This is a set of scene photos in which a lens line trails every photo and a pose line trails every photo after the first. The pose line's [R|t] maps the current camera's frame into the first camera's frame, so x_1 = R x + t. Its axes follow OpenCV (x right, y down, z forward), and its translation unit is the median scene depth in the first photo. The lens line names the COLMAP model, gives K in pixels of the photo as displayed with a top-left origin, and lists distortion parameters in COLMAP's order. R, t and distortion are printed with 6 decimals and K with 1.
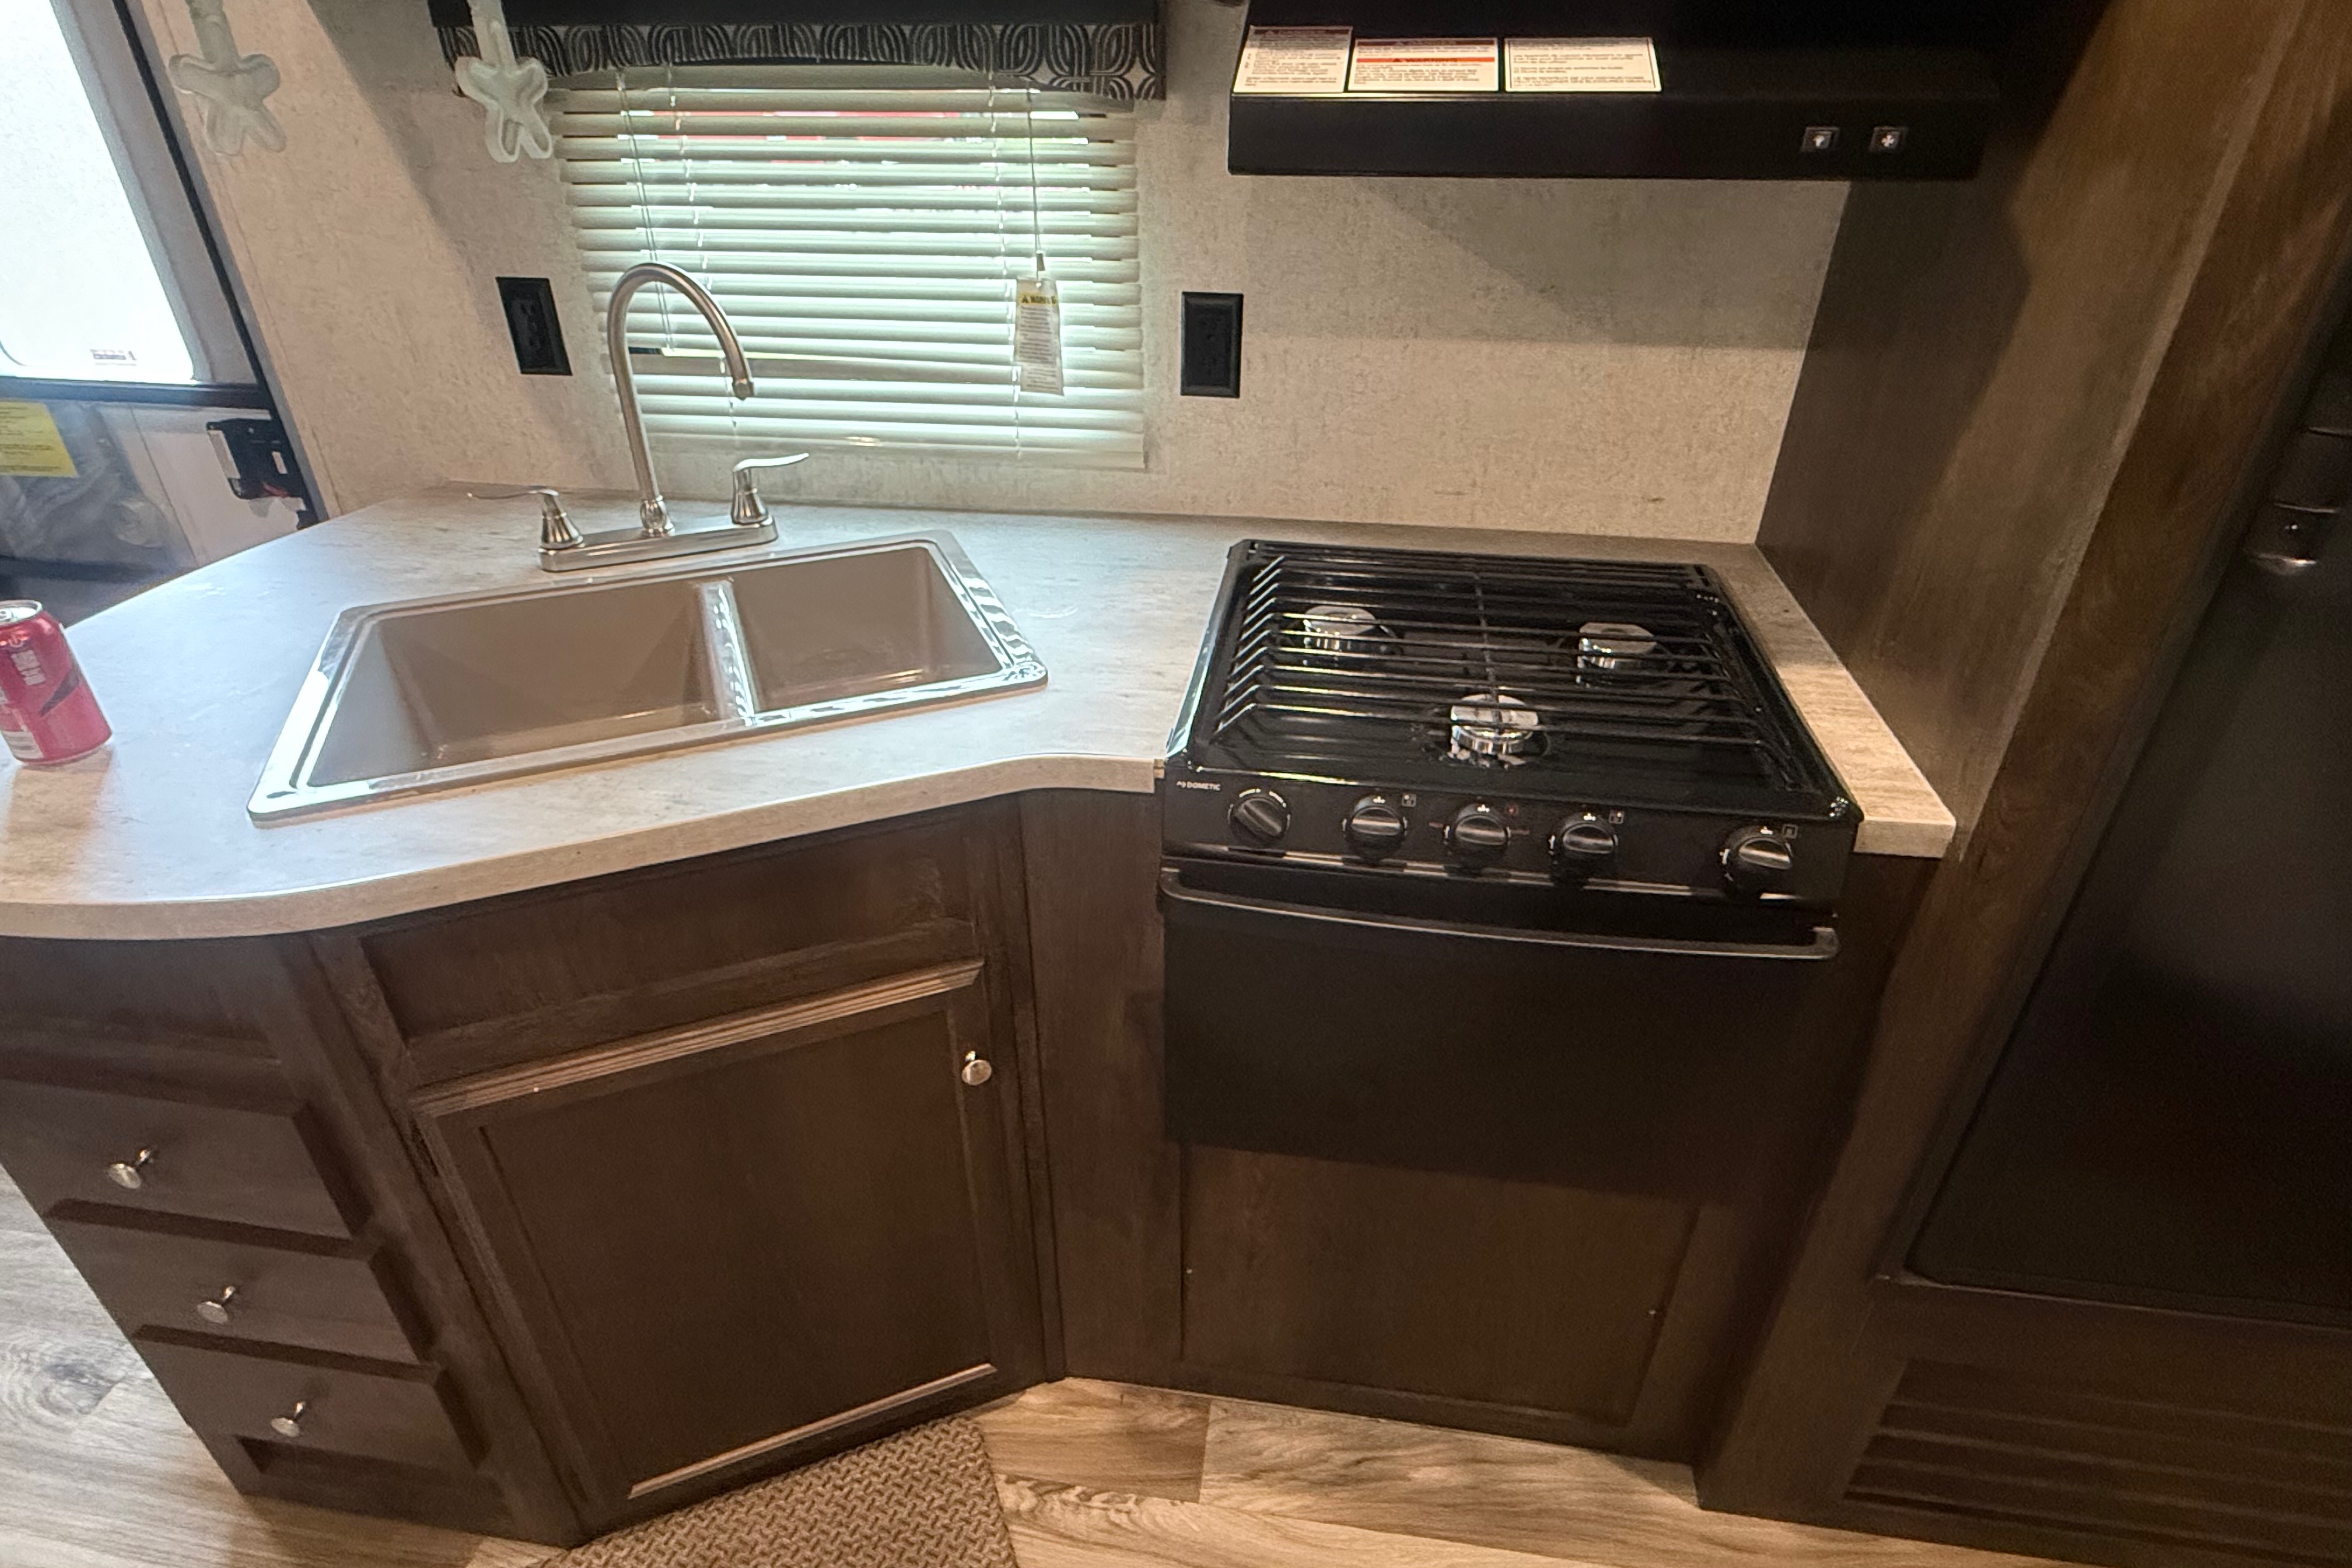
lens RADIAL K [[1233.7, 0, 1174.7], [0, 1233.7, 776.8], [0, 0, 1]] dist [0.002481, 0.000333]
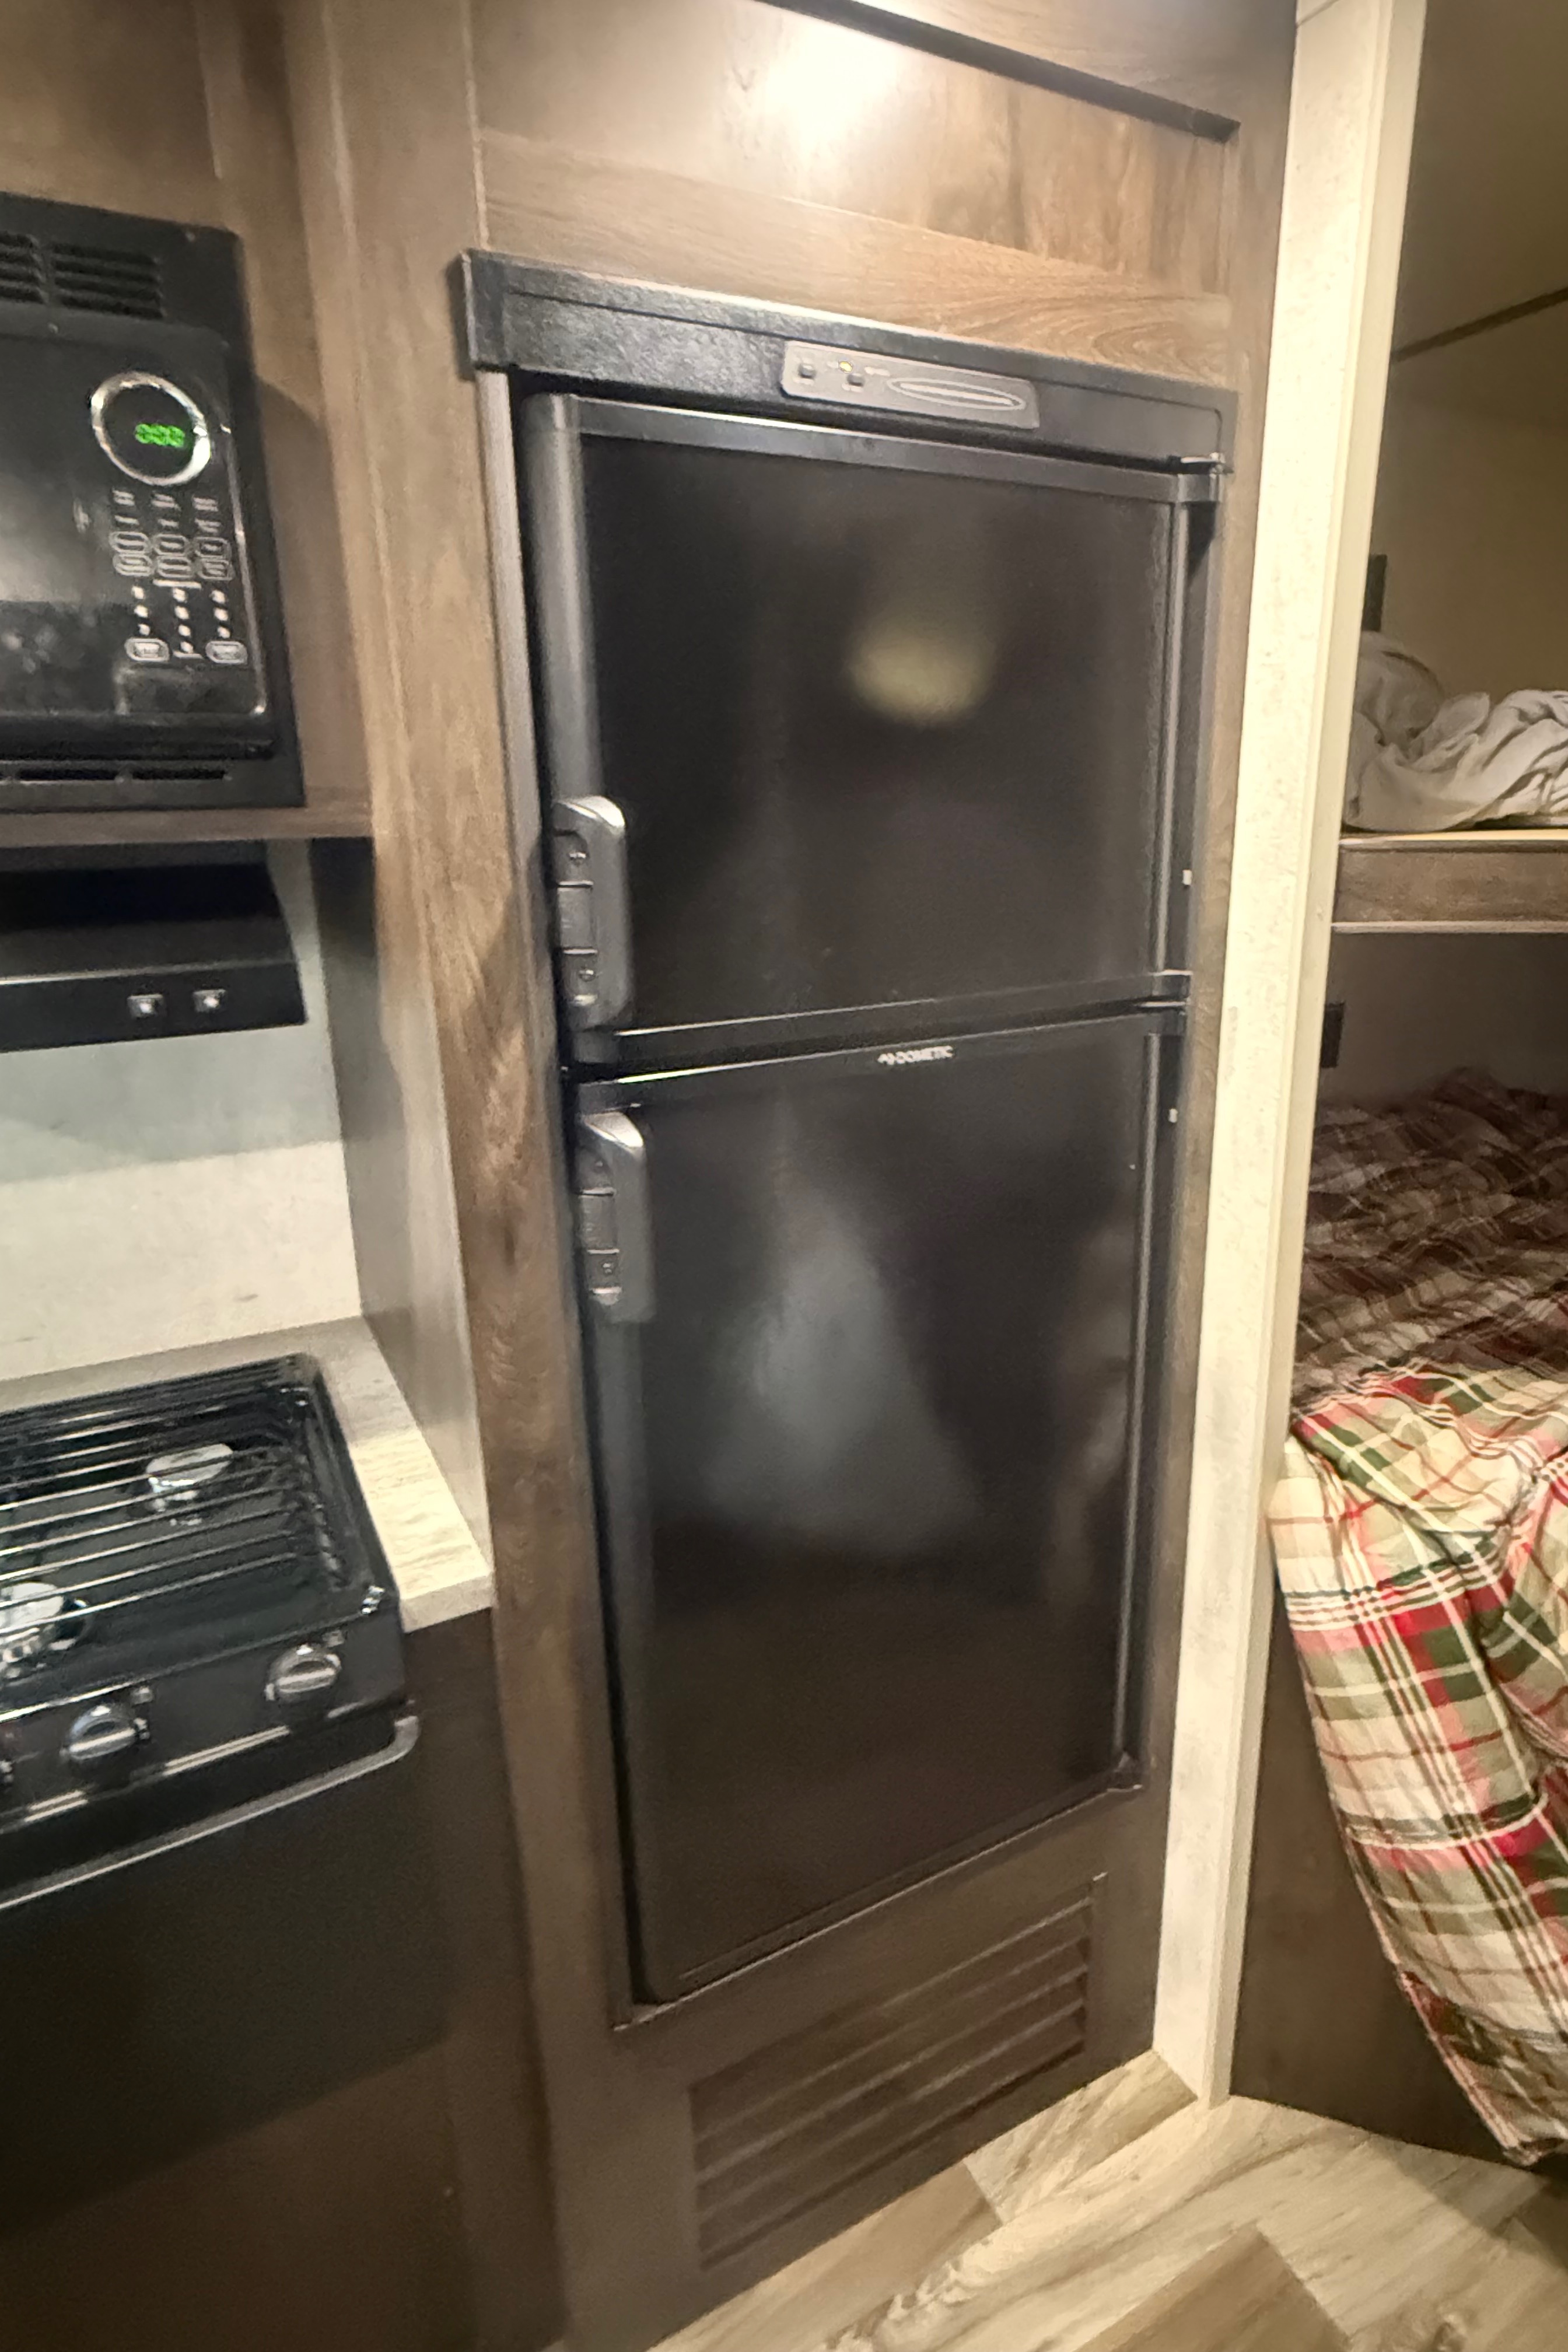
lens RADIAL K [[1233.7, 0, 788.7], [0, 1233.7, 1157.0], [0, 0, 1]] dist [0.002481, 0.000333]
pose [[0.809088, -0.173345, 0.561541, 0.261990], [0.320833, 0.930843, -0.174922, -0.020651], [-0.492384, 0.321688, 0.808749, -0.073239]]
